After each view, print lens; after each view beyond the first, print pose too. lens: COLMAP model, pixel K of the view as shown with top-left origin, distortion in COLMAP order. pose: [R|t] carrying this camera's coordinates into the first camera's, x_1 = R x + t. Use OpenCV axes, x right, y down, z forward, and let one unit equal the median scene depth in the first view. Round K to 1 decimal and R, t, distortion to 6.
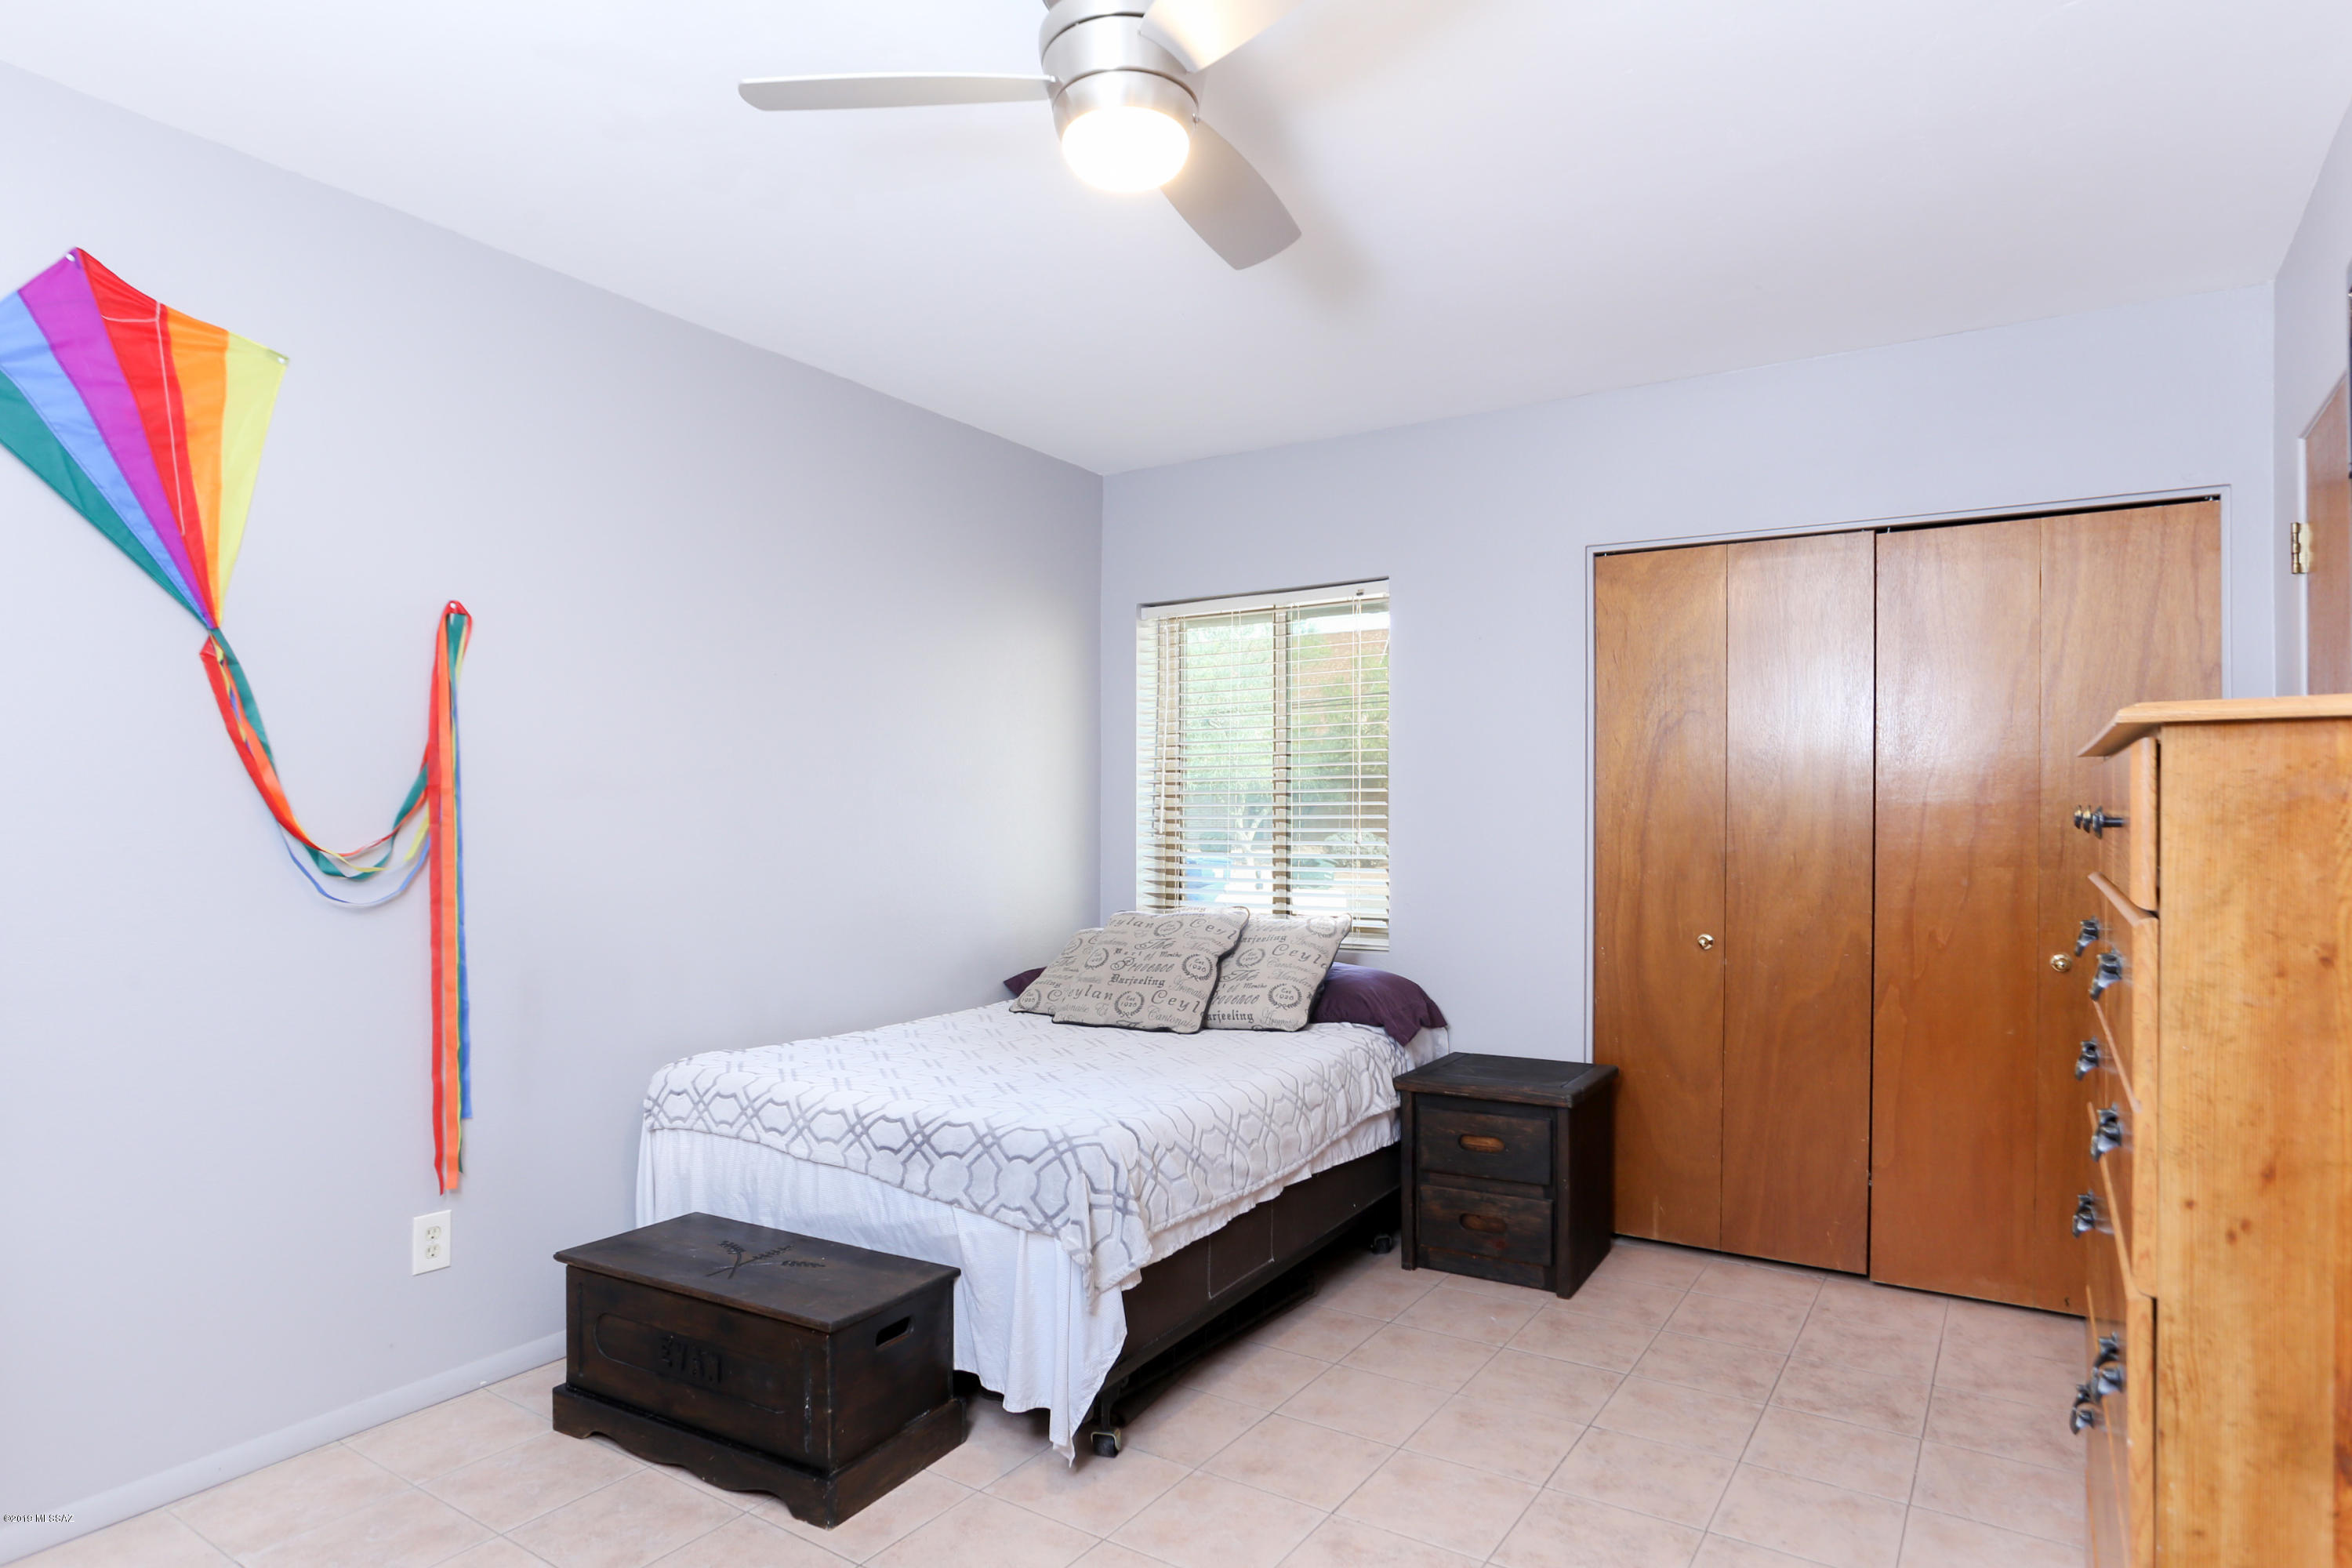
lens RADIAL K [[1312.4, 0, 1176.0], [0, 1312.4, 784.0], [0, 0, 1]] dist [-0.056495, 0.000325]
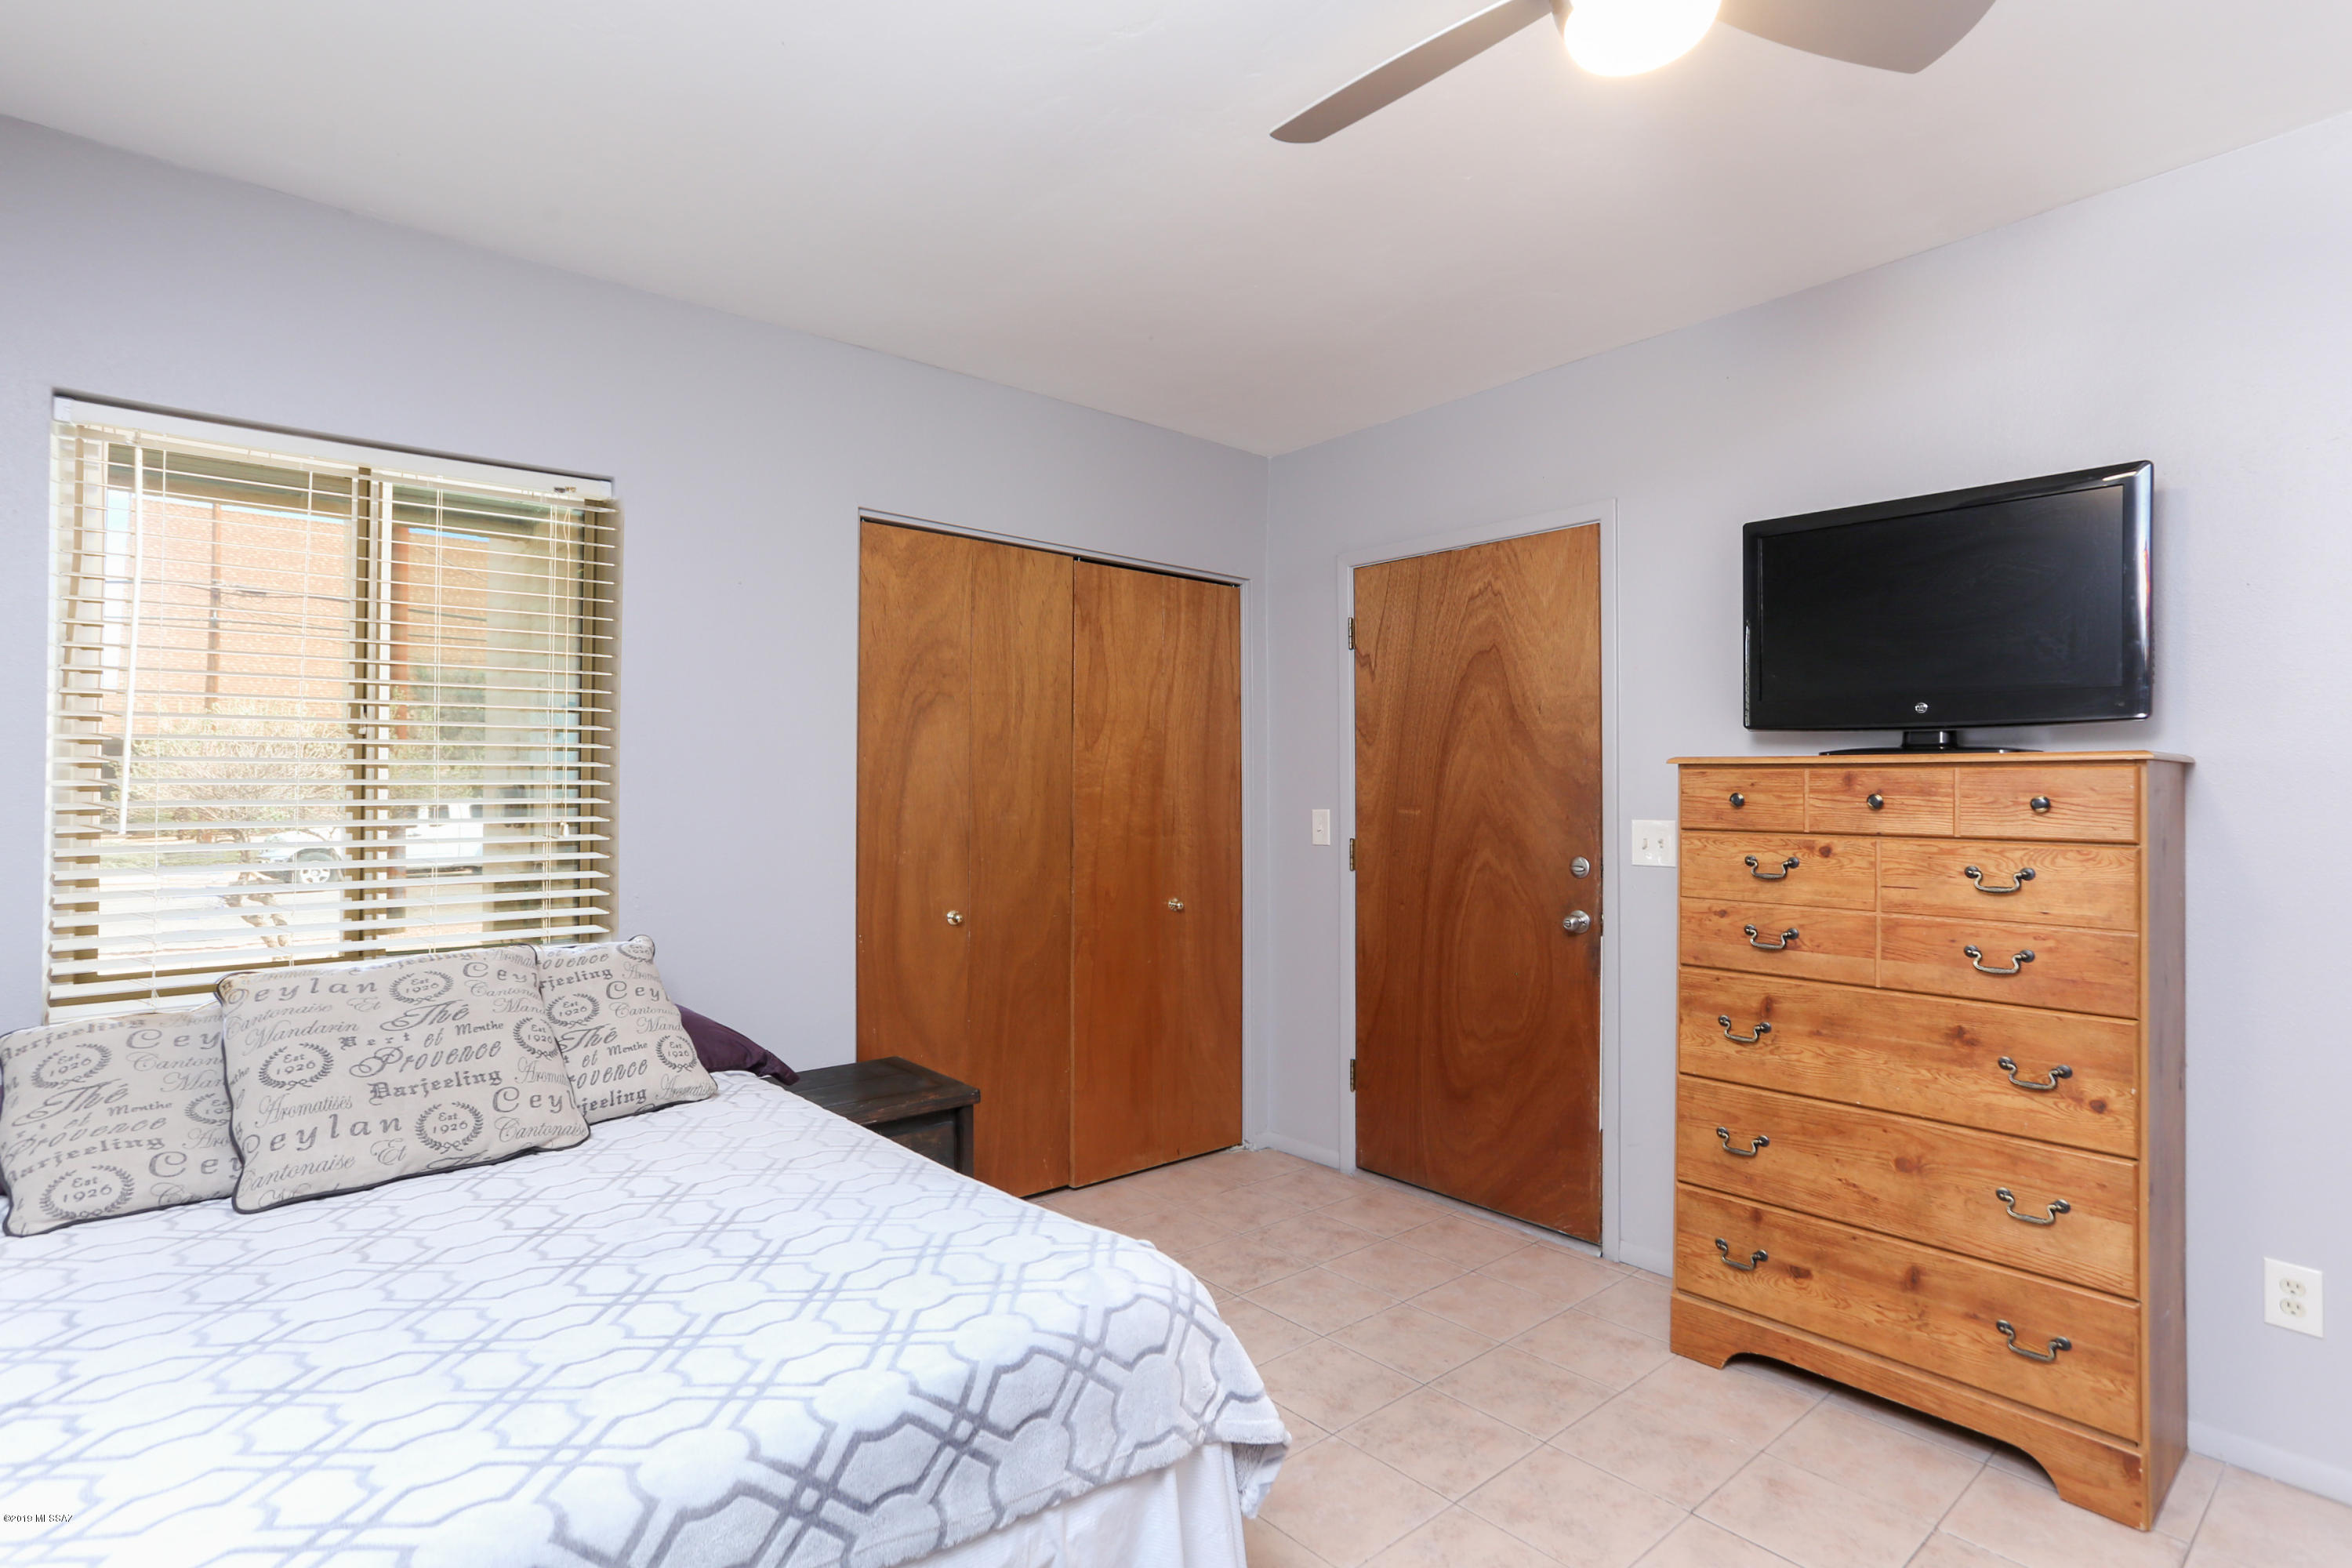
lens RADIAL K [[1160.2, 0, 1176.0], [0, 1160.2, 784.0], [0, 0, 1]] dist [-0.029254, -0.000048]
pose [[0.271025, 0.012032, 0.962497, -0.434551], [-0.020193, 0.999773, -0.006812, 0.017895], [-0.962360, -0.017589, 0.271207, 0.579815]]
